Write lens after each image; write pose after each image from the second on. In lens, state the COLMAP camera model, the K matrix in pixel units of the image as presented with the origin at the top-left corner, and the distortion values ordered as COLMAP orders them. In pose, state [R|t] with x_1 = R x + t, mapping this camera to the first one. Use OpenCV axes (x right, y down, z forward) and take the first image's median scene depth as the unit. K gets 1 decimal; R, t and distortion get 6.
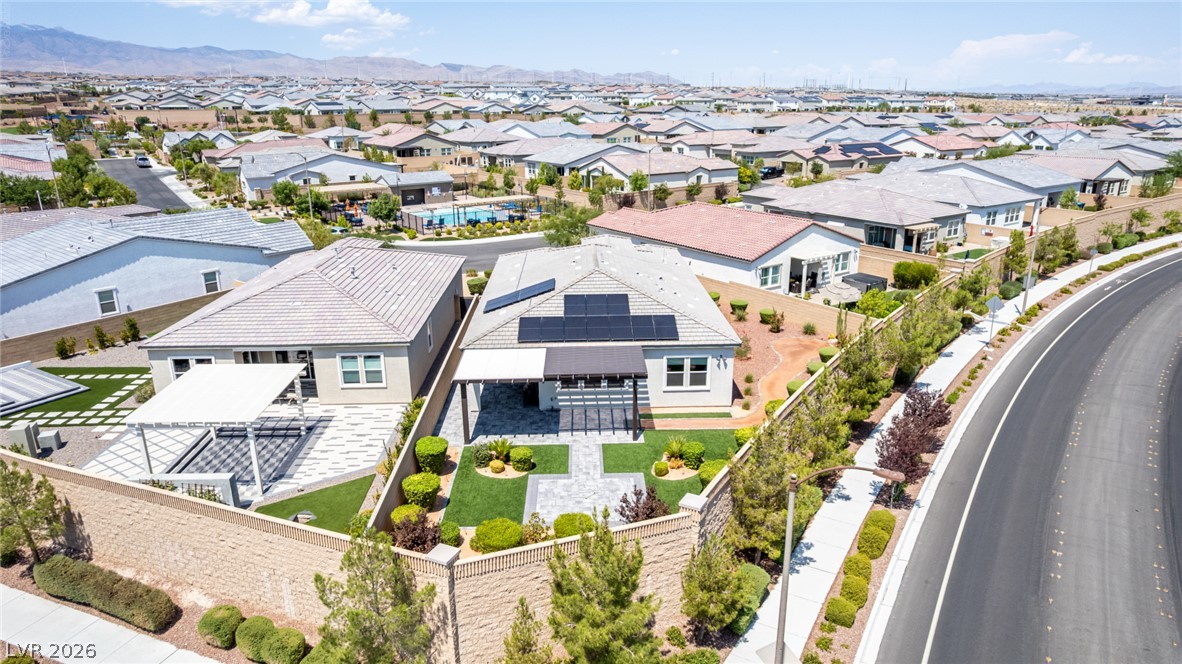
lens RADIAL K [[739.2, 0, 591.0], [0, 739.2, 332.0], [0, 0, 1]] dist [-0.067457, 0.062941]
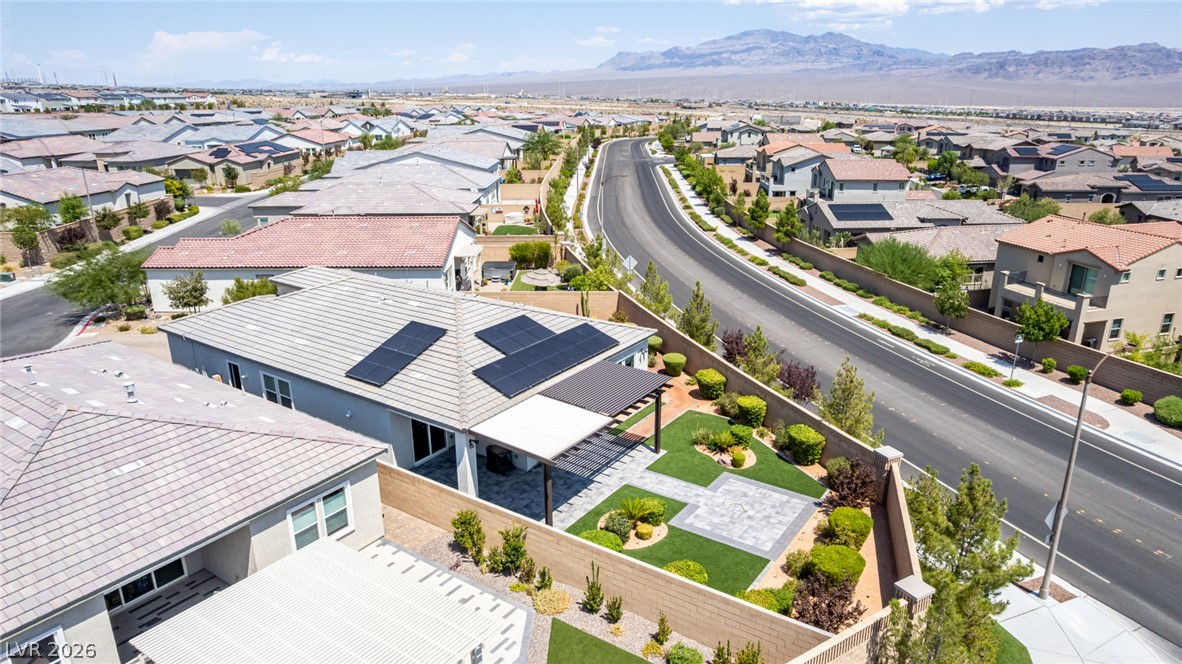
lens RADIAL K [[754.0, 0, 596.1], [0, 754.0, 336.8], [0, 0, 1]] dist [-0.076002, 0.070705]
pose [[0.596706, -0.248881, 0.762889, -0.635766], [0.244461, 0.961879, 0.122590, -0.123761], [-0.764317, 0.113347, 0.634801, 0.403189]]
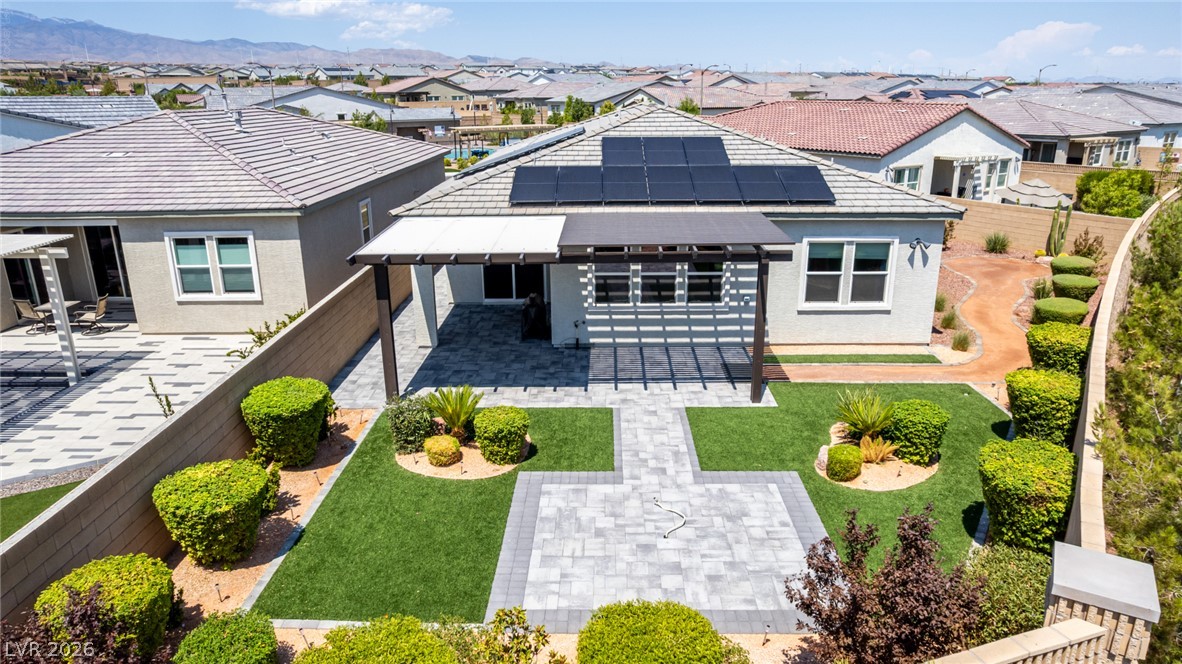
lens RADIAL K [[754.0, 0, 596.1], [0, 754.0, 336.8], [0, 0, 1]] dist [-0.076002, 0.070705]
pose [[0.999543, 0.013165, -0.027198, -0.025722], [-0.012963, 0.999887, 0.007593, 0.096431], [0.027295, -0.007237, 0.999601, 0.490269]]
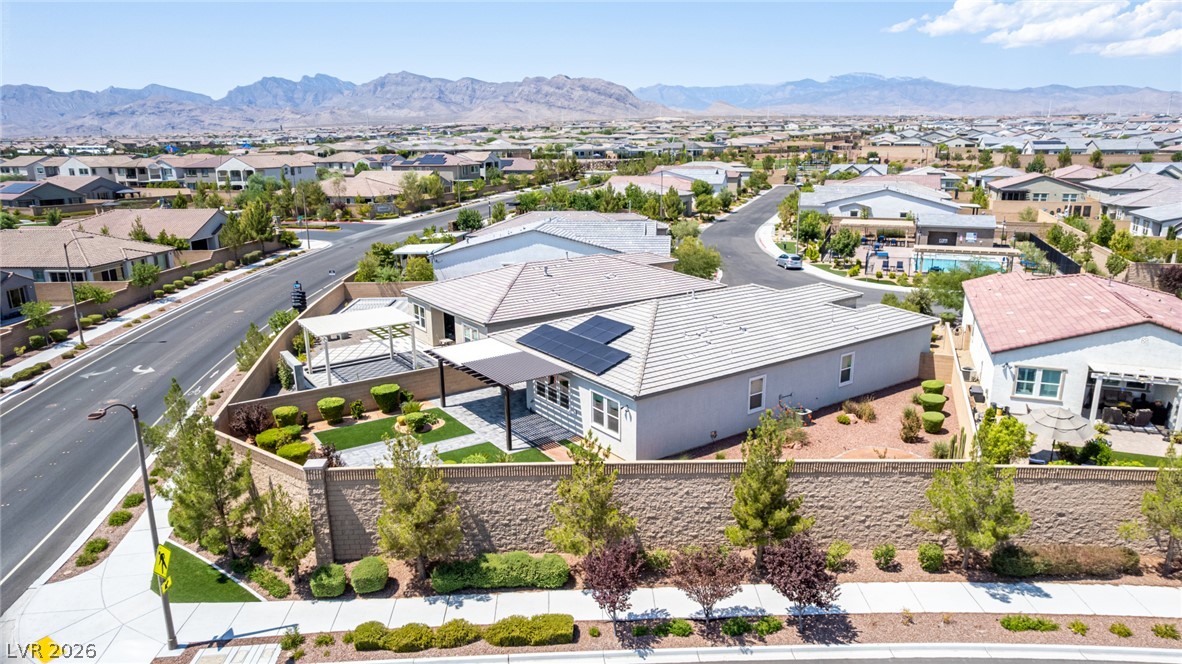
lens RADIAL K [[754.0, 0, 596.1], [0, 754.0, 336.8], [0, 0, 1]] dist [-0.076002, 0.070705]
pose [[0.549149, 0.206741, -0.809749, 0.874288], [-0.245972, 0.965985, 0.079819, -0.111030], [0.798707, 0.155343, 0.581322, 0.428881]]
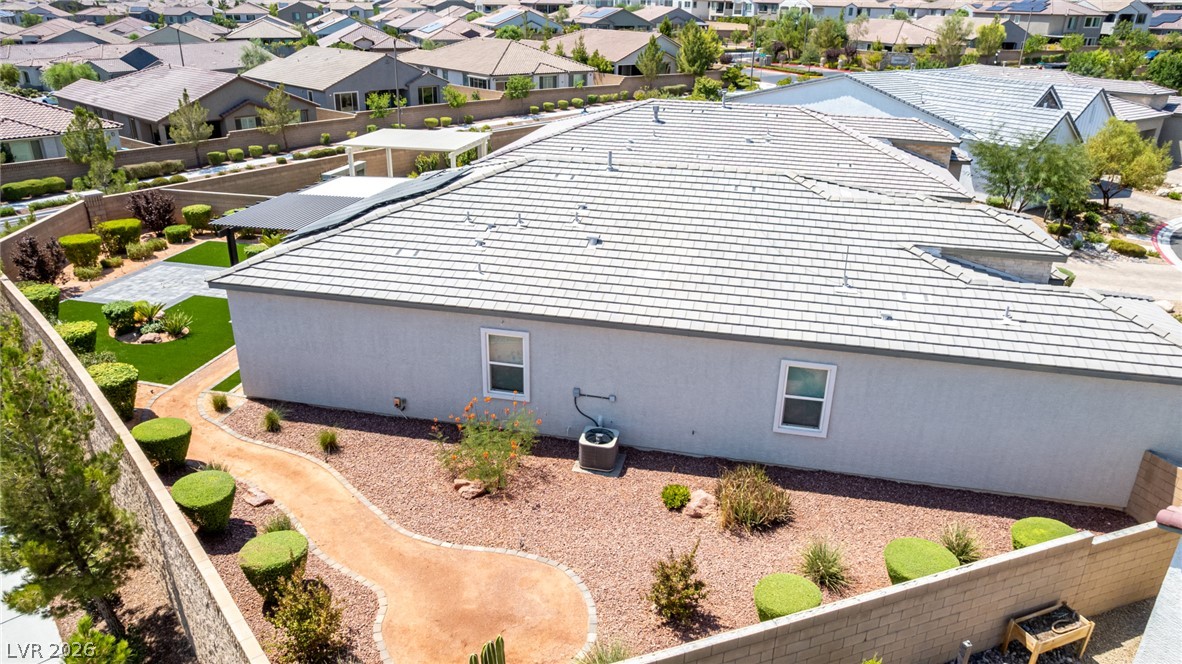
lens RADIAL K [[814.5, 0, 595.3], [0, 814.5, 334.4], [0, 0, 1]] dist [-0.088762, 0.083544]
pose [[-0.252043, 0.374285, -0.892404, 0.647234], [-0.308652, 0.842920, 0.440704, -0.283404], [0.917174, 0.386519, -0.096928, 1.306952]]
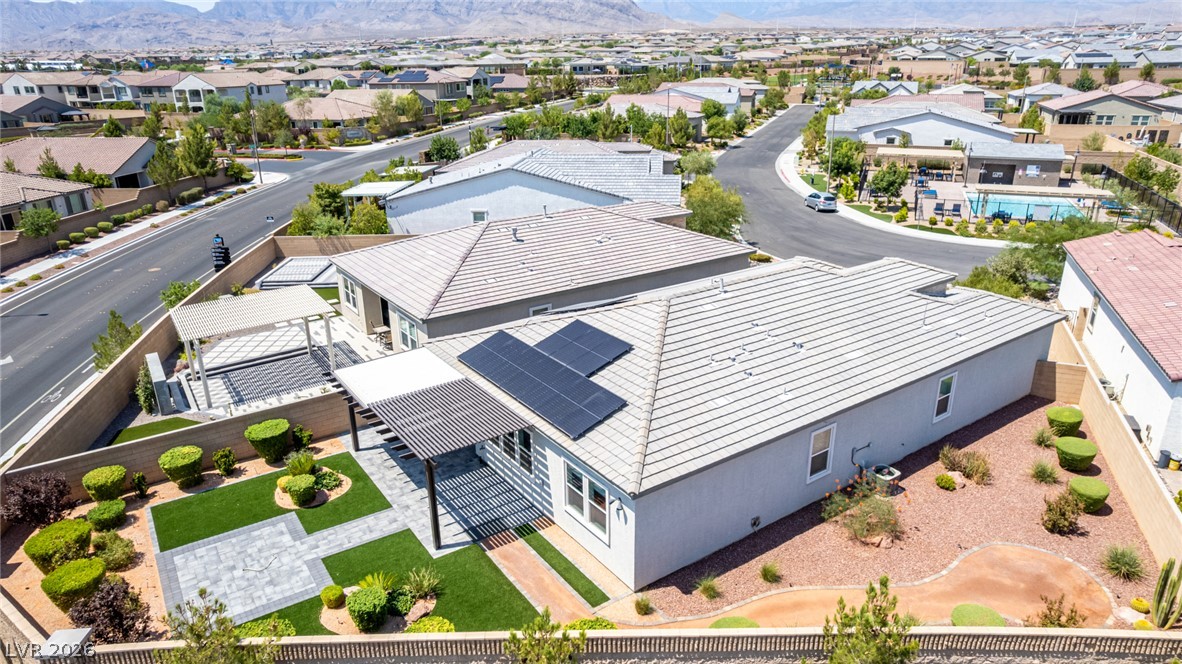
lens RADIAL K [[754.0, 0, 596.1], [0, 754.0, 336.8], [0, 0, 1]] dist [-0.076002, 0.070705]
pose [[0.546896, 0.290142, -0.785317, 0.565115], [-0.244561, 0.952479, 0.181589, -0.177134], [0.800684, 0.092747, 0.591864, 0.648502]]
